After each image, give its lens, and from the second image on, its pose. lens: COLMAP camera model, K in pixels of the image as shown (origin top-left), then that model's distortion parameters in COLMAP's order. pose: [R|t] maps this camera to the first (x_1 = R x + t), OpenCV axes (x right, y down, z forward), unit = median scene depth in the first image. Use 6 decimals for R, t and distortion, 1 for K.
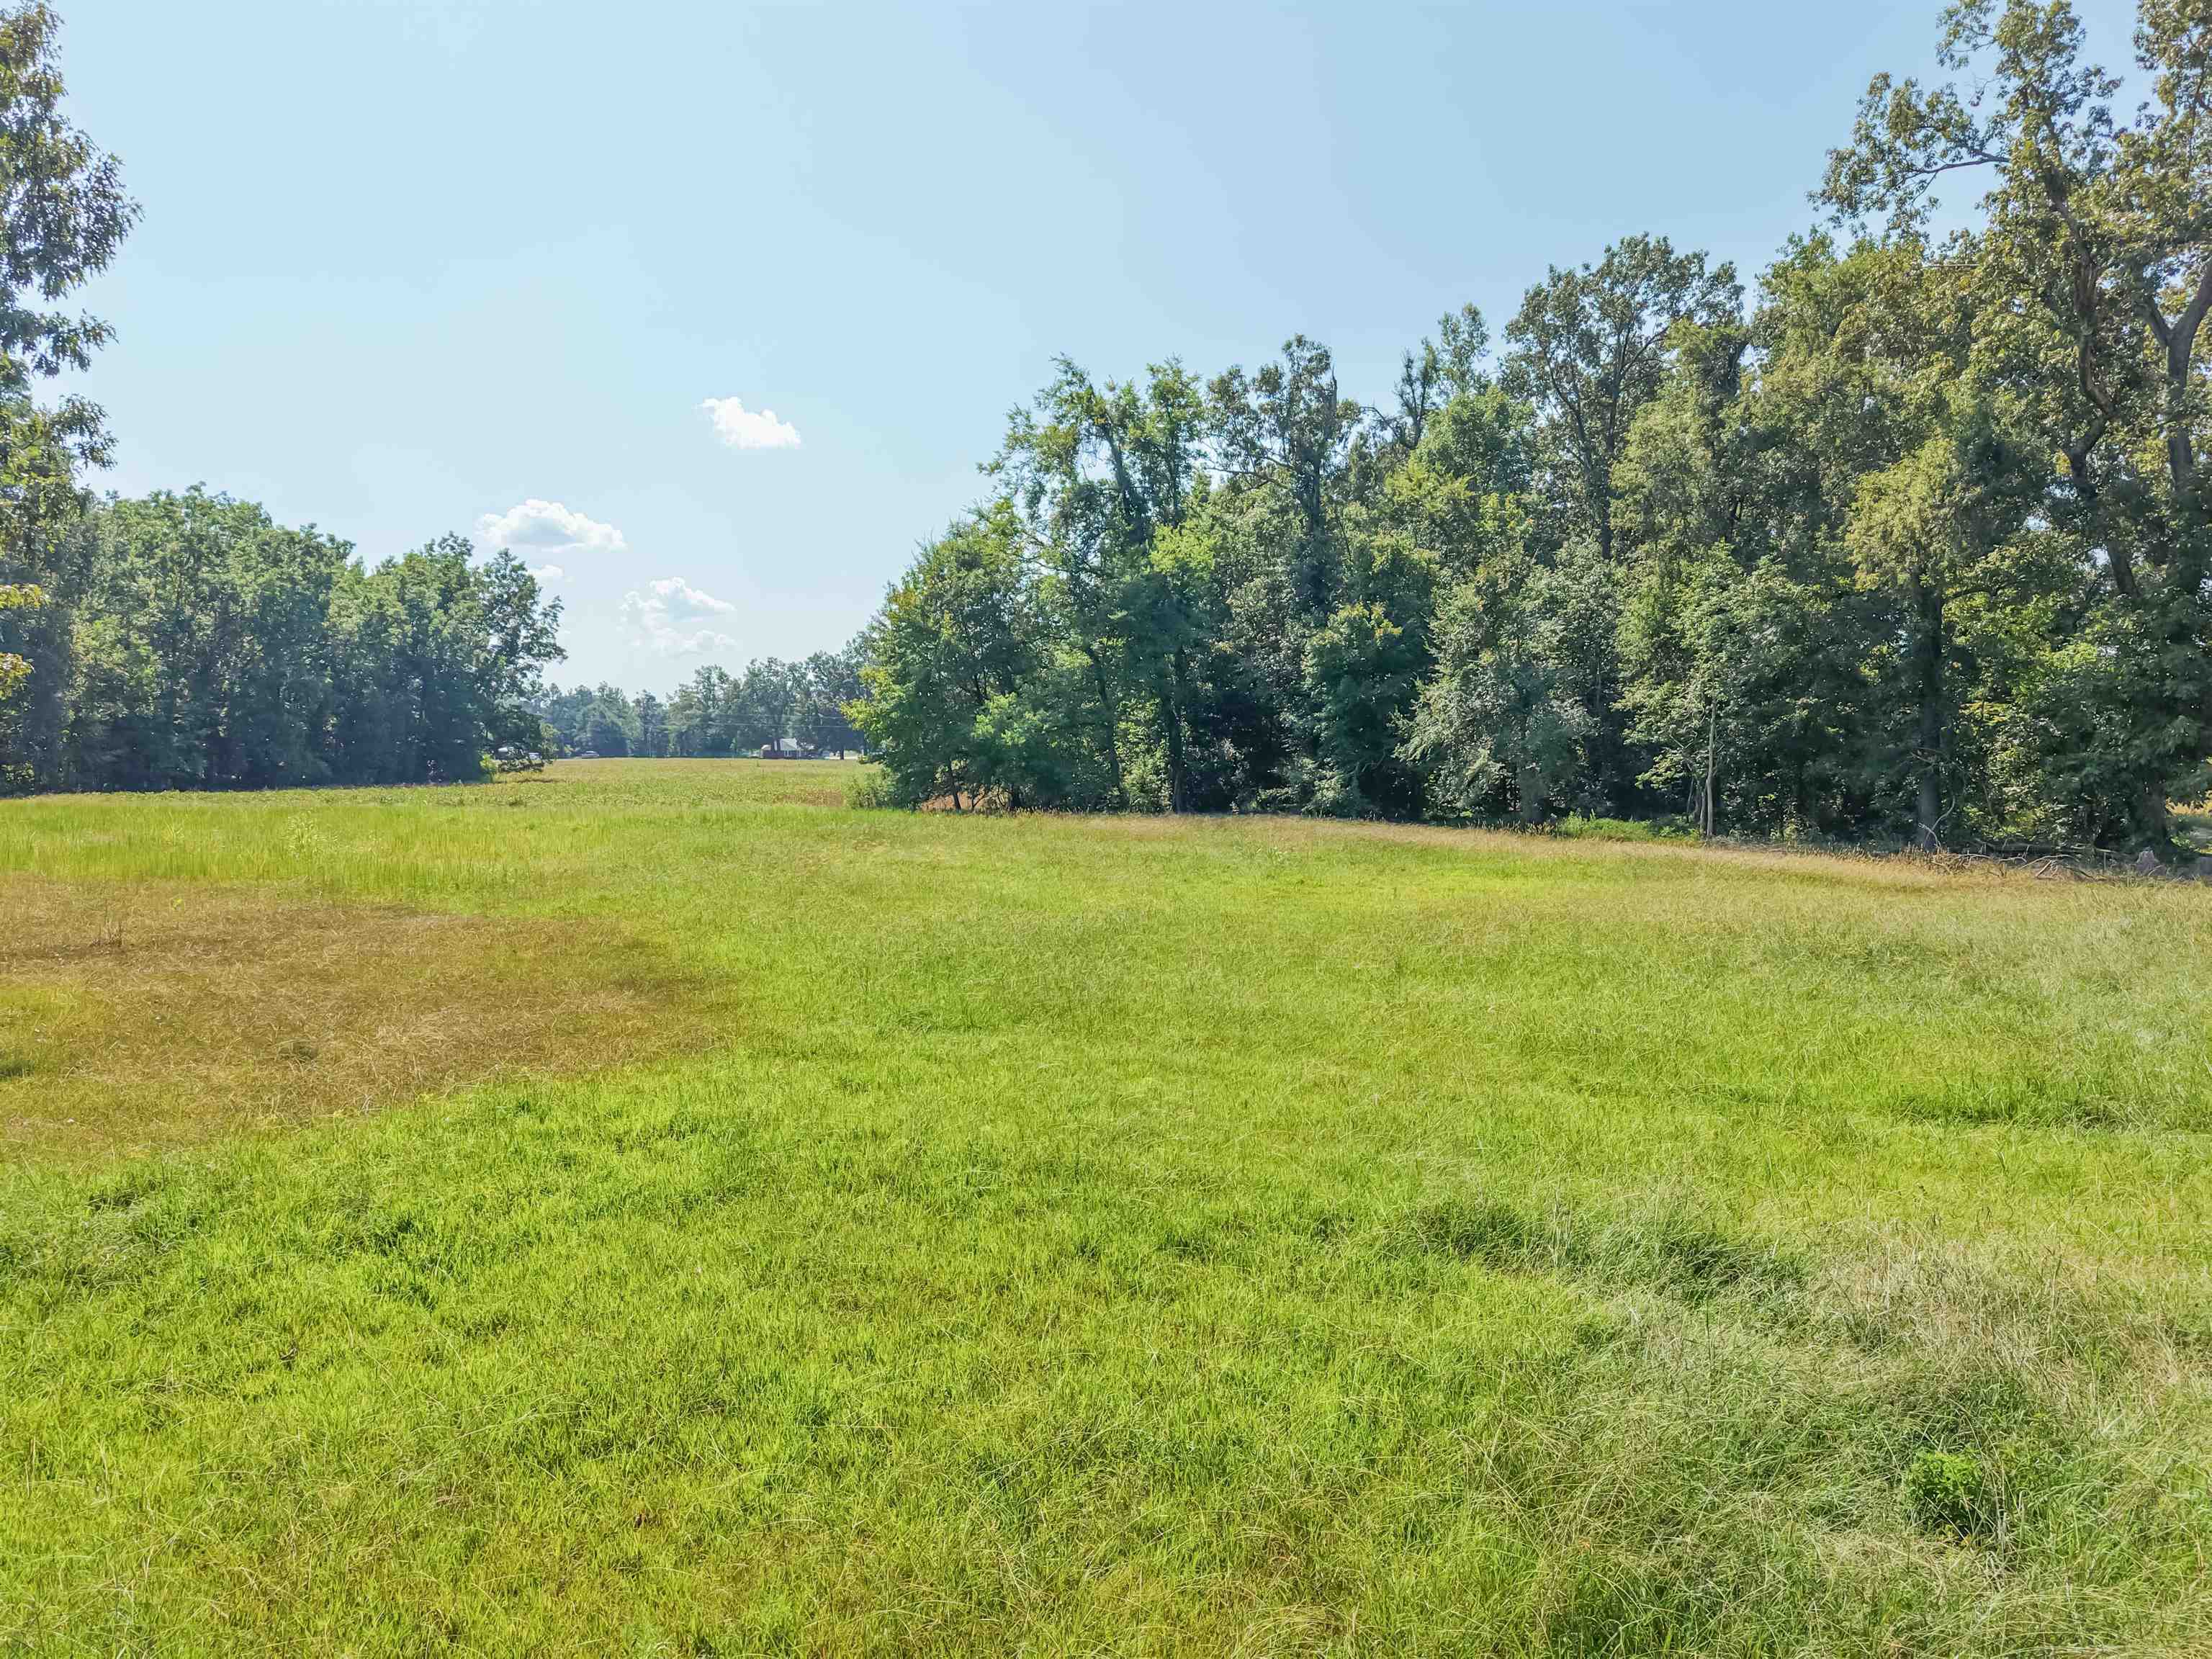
lens RADIAL K [[1447.2, 0, 1106.0], [0, 1447.2, 829.5], [0, 0, 1]] dist [-0.003186, 0.001190]
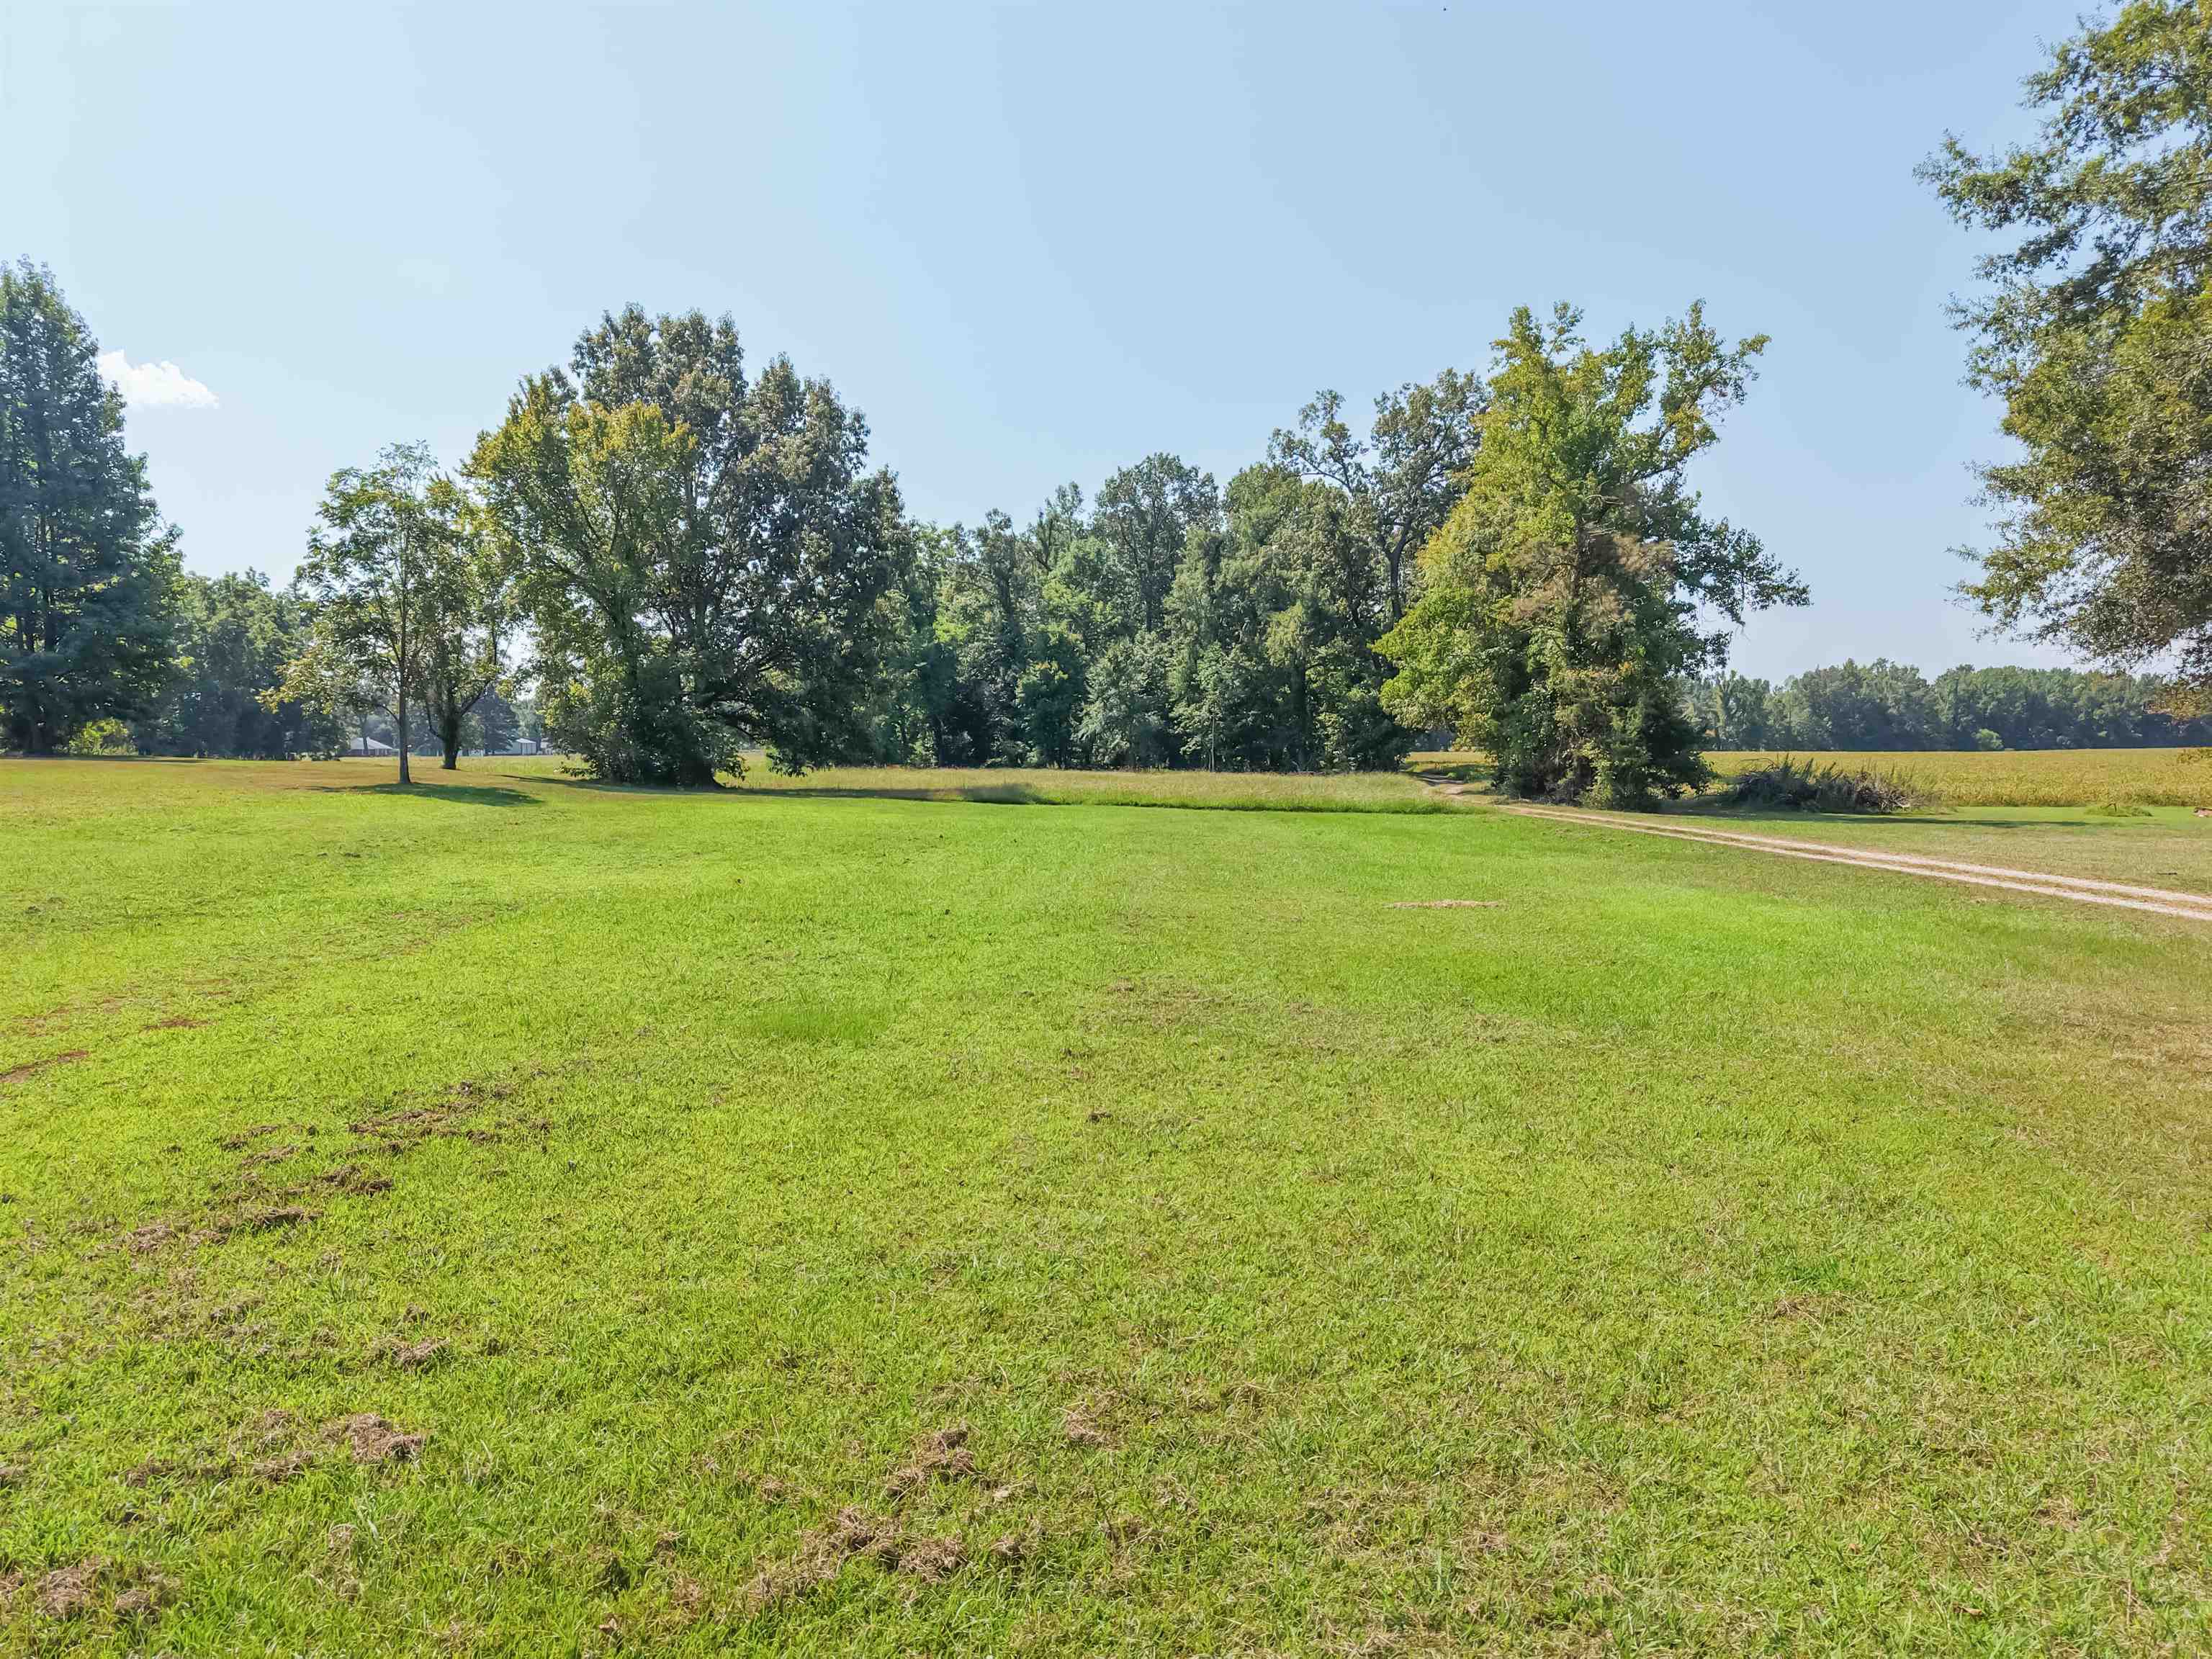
lens RADIAL K [[1515.4, 0, 1106.0], [0, 1515.4, 829.5], [0, 0, 1]] dist [0.075770, -0.076082]
pose [[0.939661, -0.021275, 0.341446, -0.483602], [0.022864, 0.999738, -0.000628, 0.079159], [-0.341343, 0.008397, 0.939901, -1.021514]]
